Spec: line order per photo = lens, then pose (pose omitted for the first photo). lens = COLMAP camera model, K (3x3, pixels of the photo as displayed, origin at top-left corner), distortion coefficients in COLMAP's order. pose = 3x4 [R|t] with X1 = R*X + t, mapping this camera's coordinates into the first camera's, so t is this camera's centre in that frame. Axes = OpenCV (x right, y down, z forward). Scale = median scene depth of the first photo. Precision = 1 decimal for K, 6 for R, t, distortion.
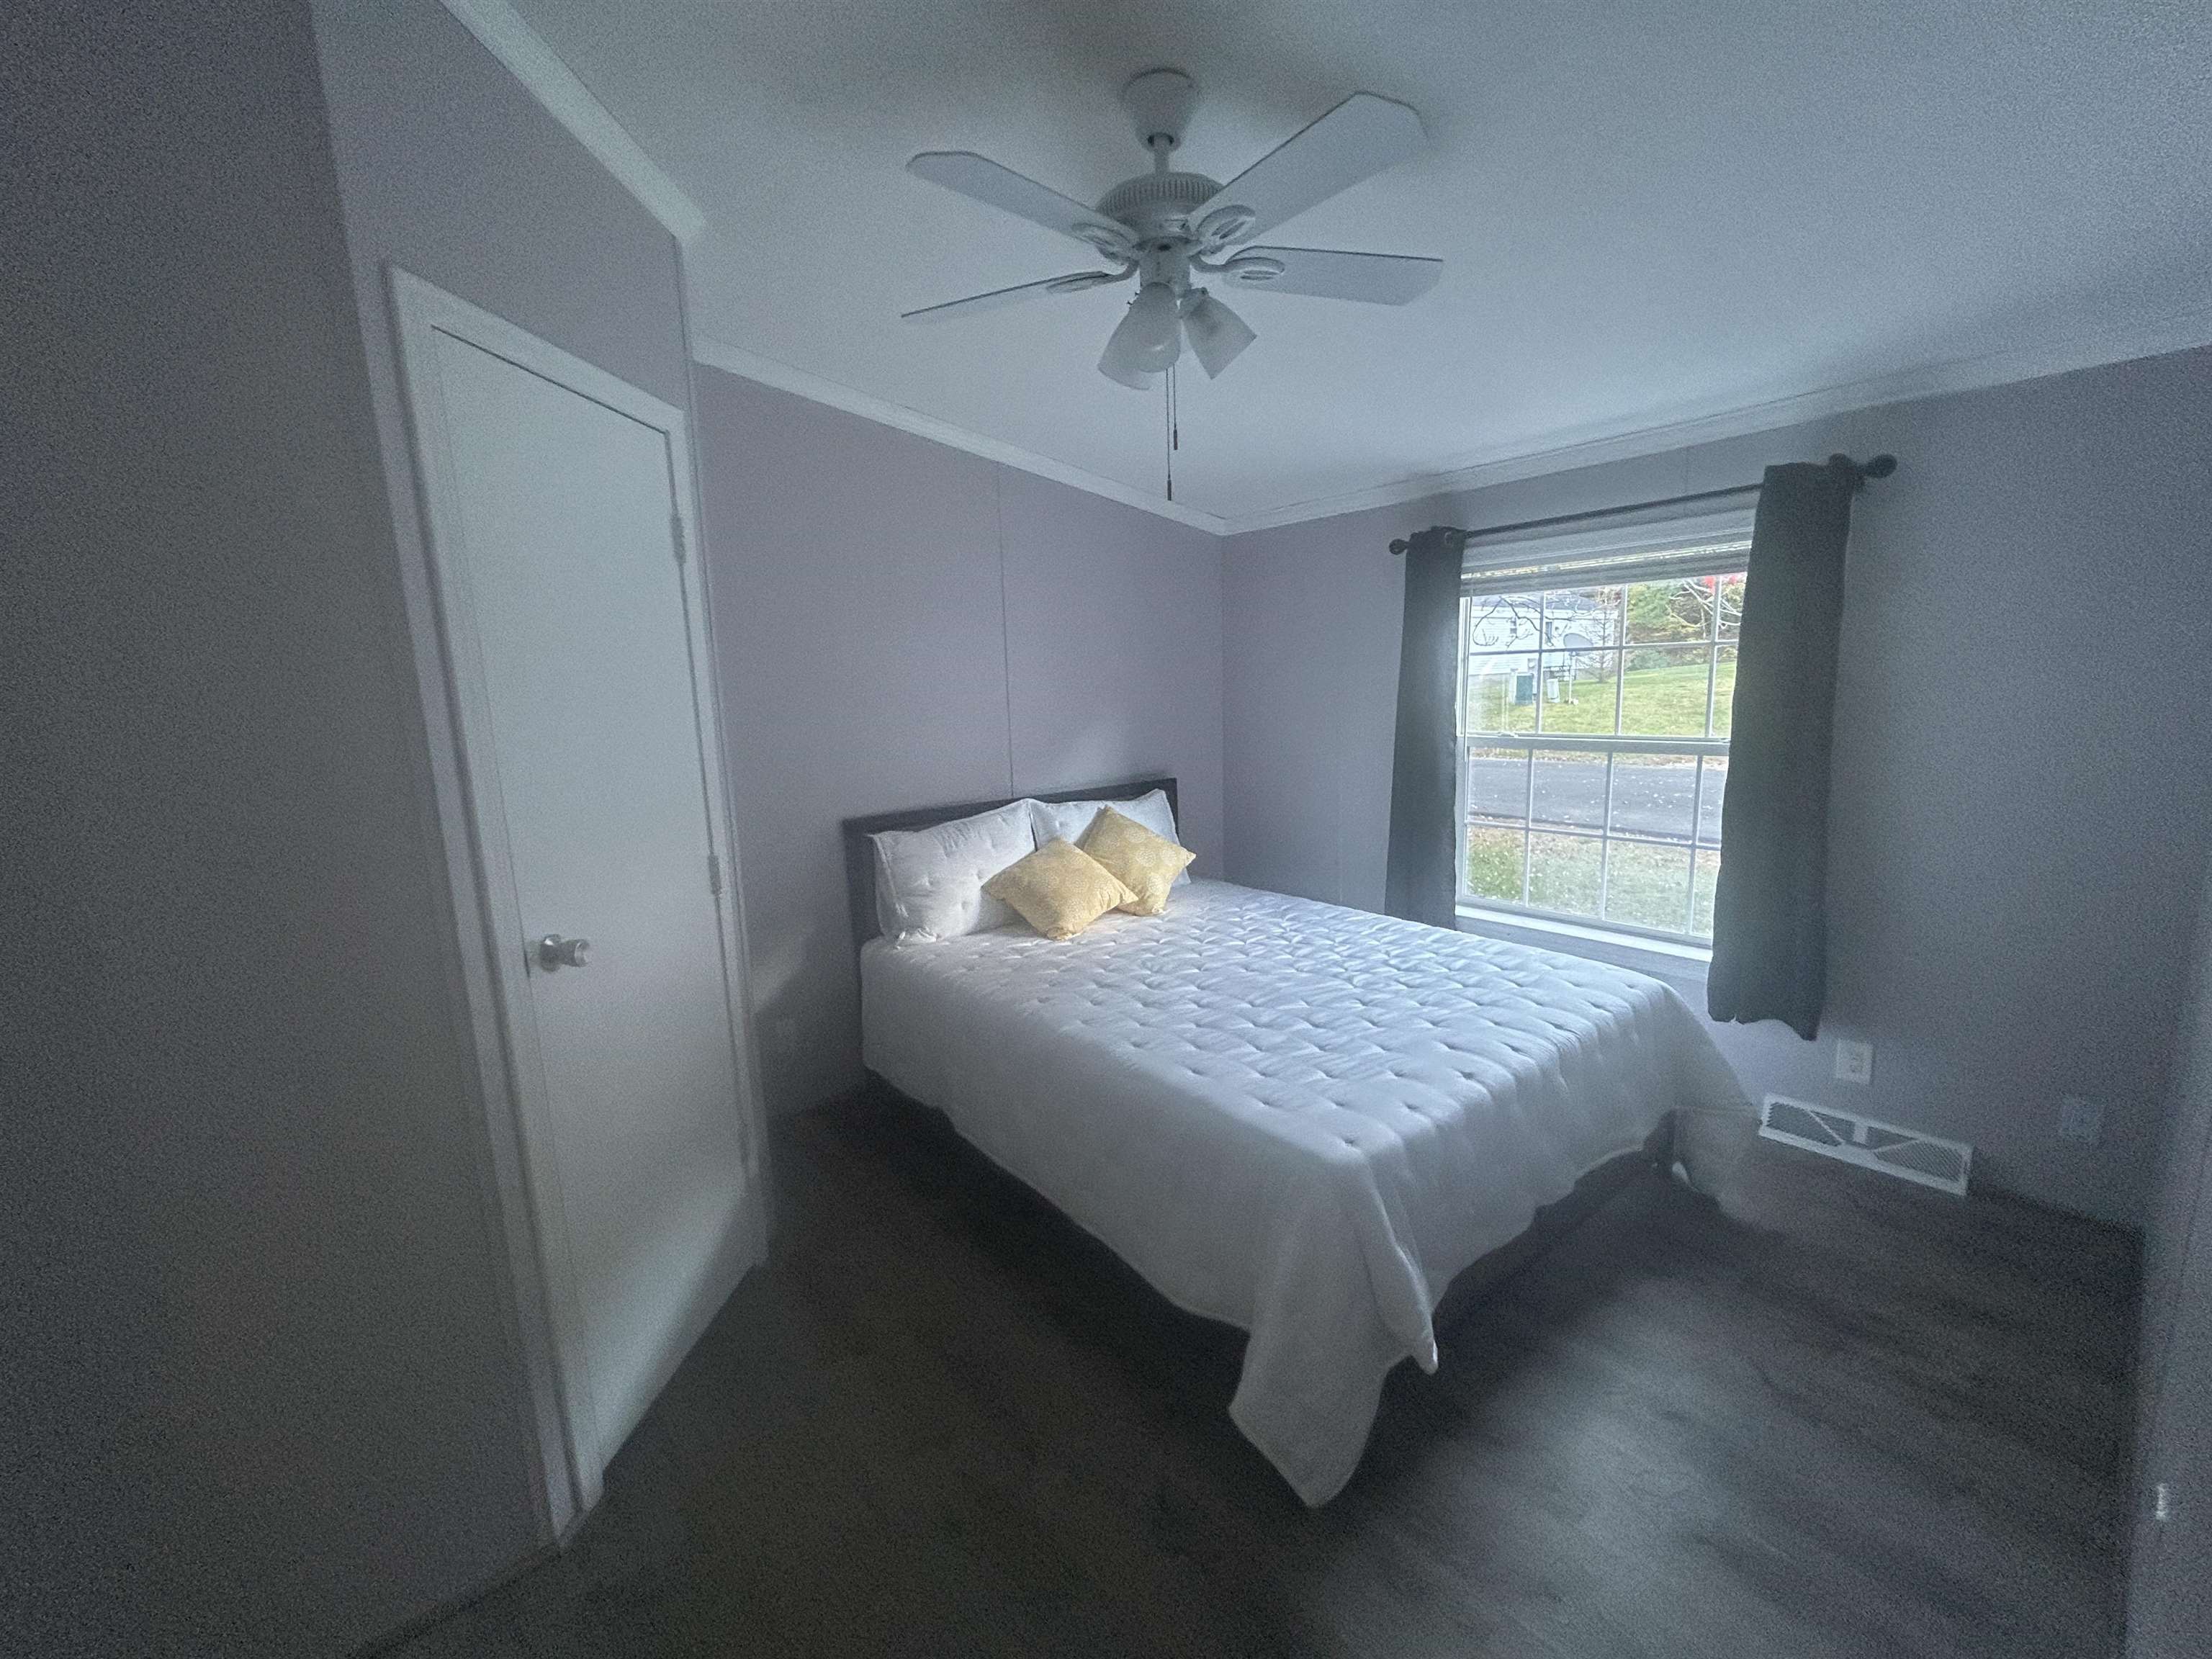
lens RADIAL K [[893.8, 0, 1102.5], [0, 893.8, 827.4], [0, 0, 1]] dist [-0.001077, 0.000194]
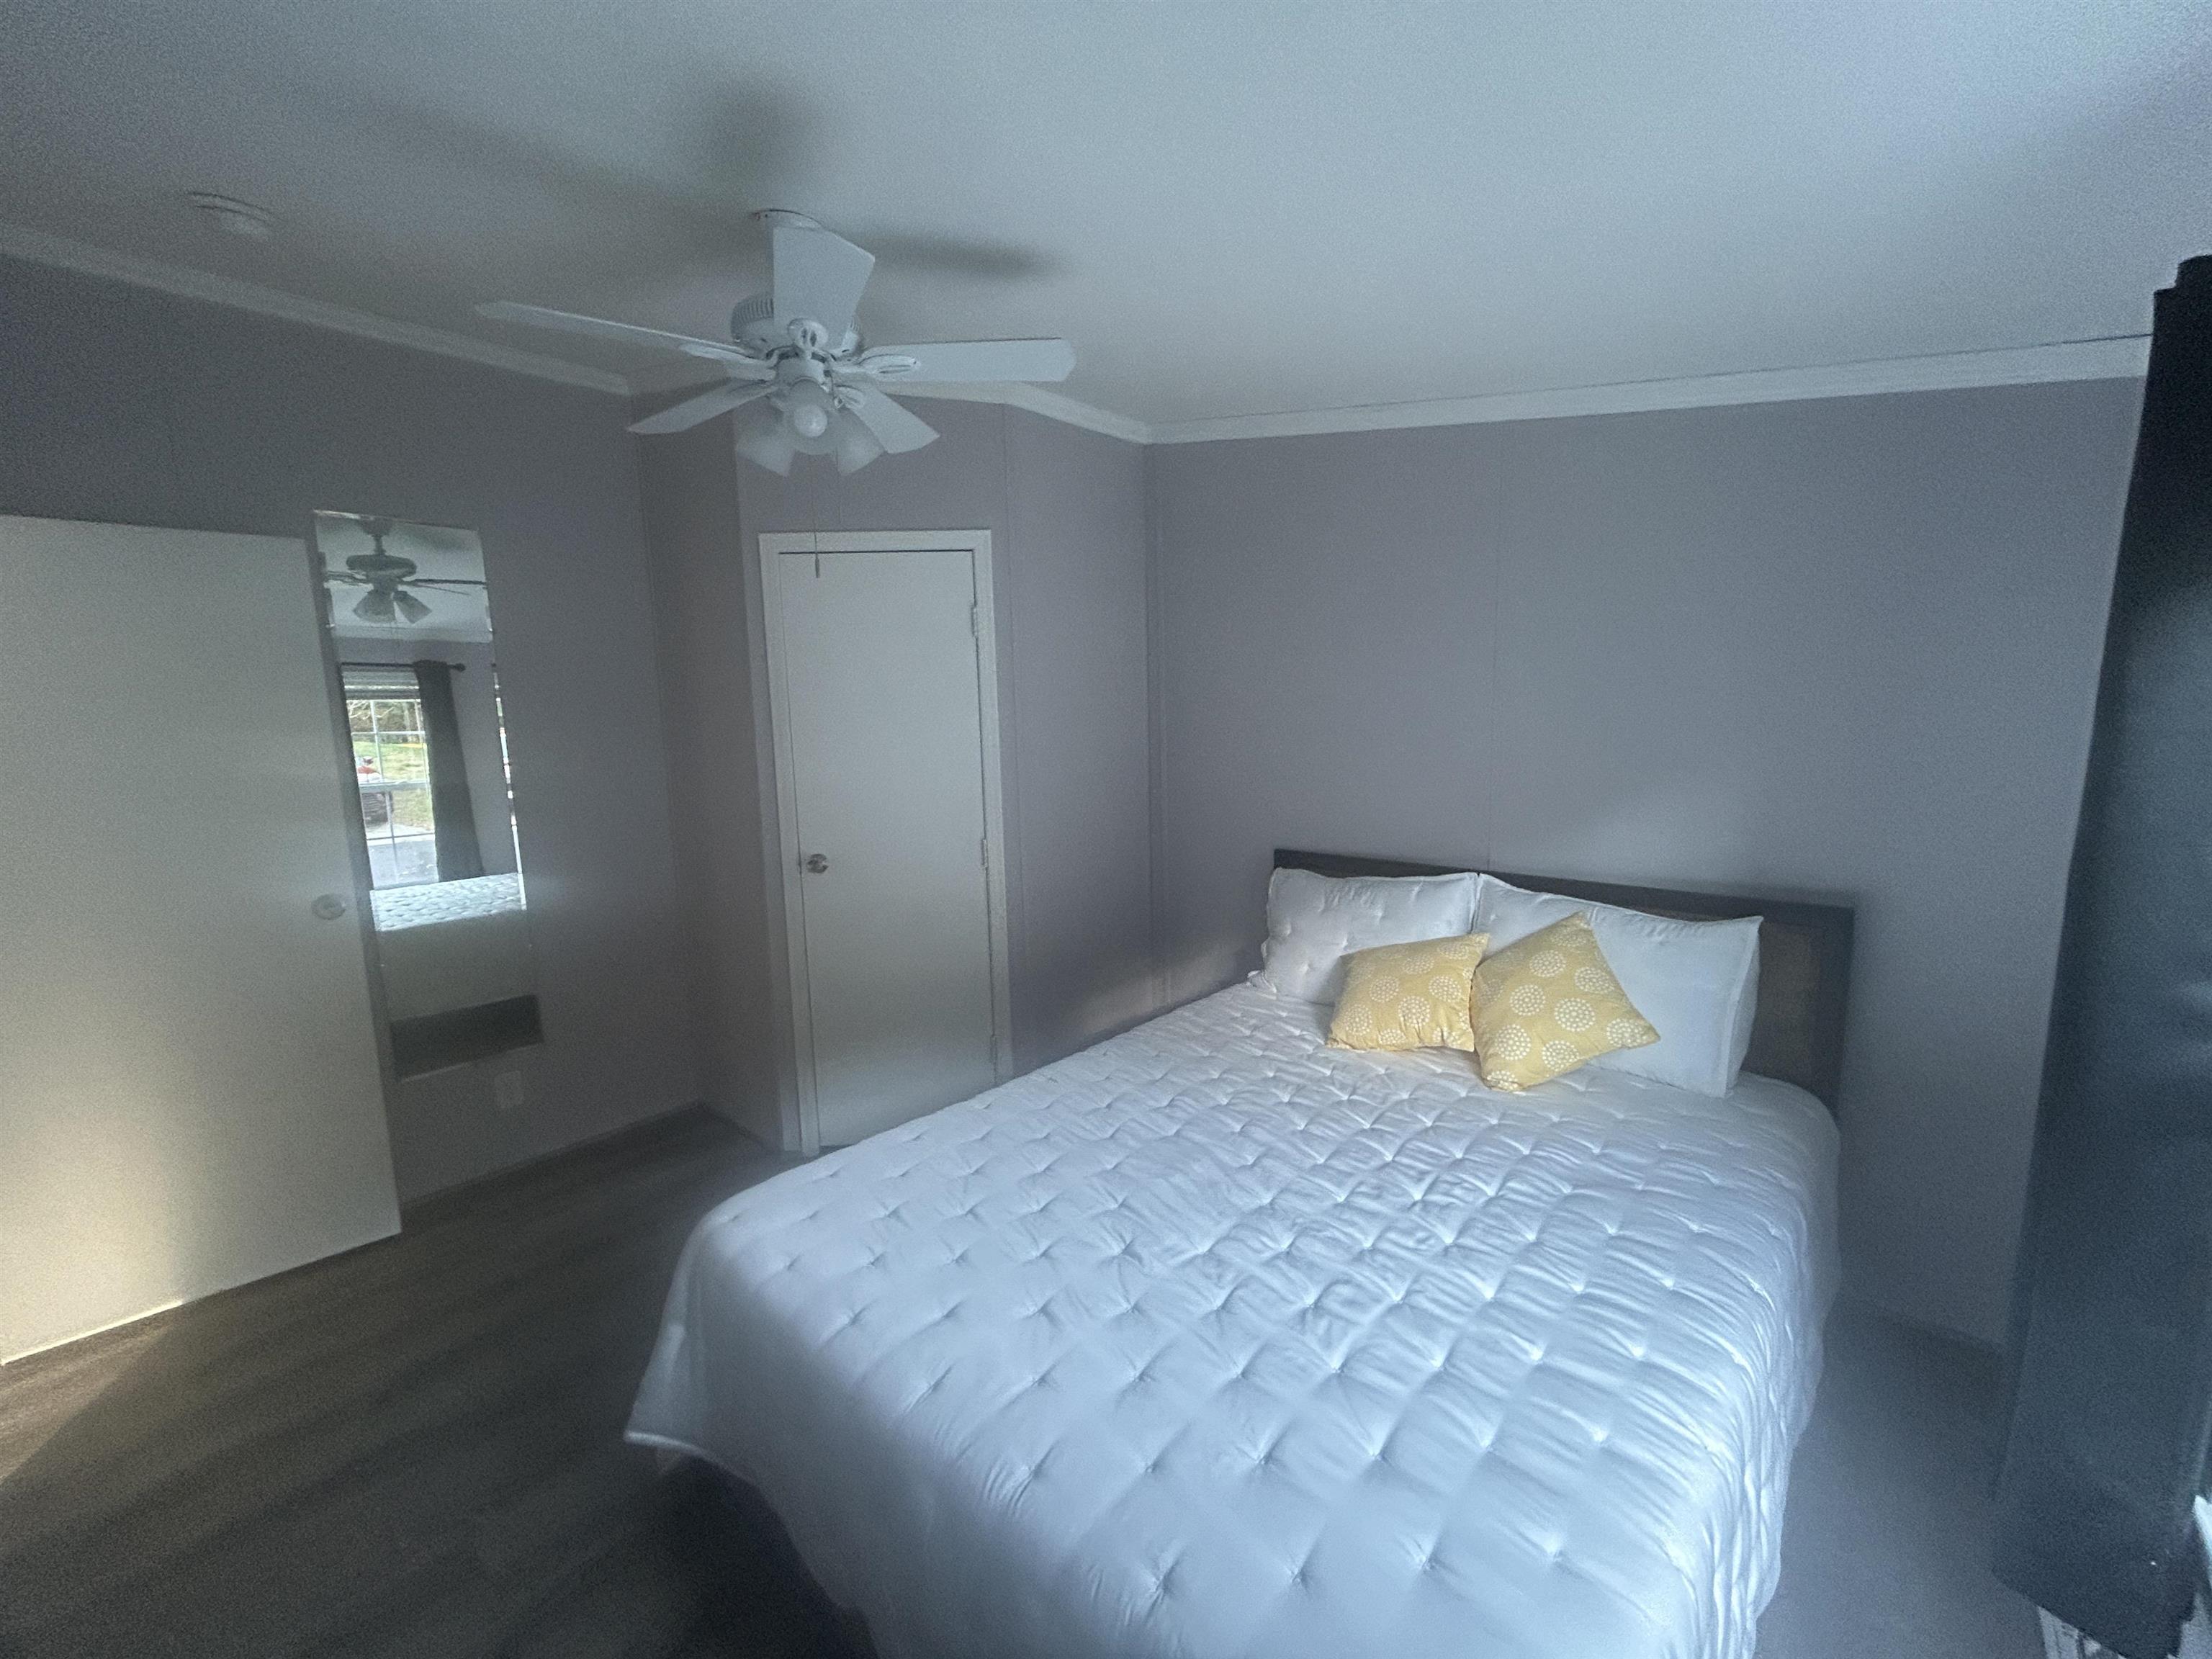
lens RADIAL K [[893.8, 0, 1102.5], [0, 893.8, 827.4], [0, 0, 1]] dist [-0.001077, 0.000194]
pose [[0.164482, 0.168960, -0.971801, 0.694156], [-0.145723, 0.978572, 0.145473, -0.158455], [0.975556, 0.117686, 0.185579, 0.654505]]
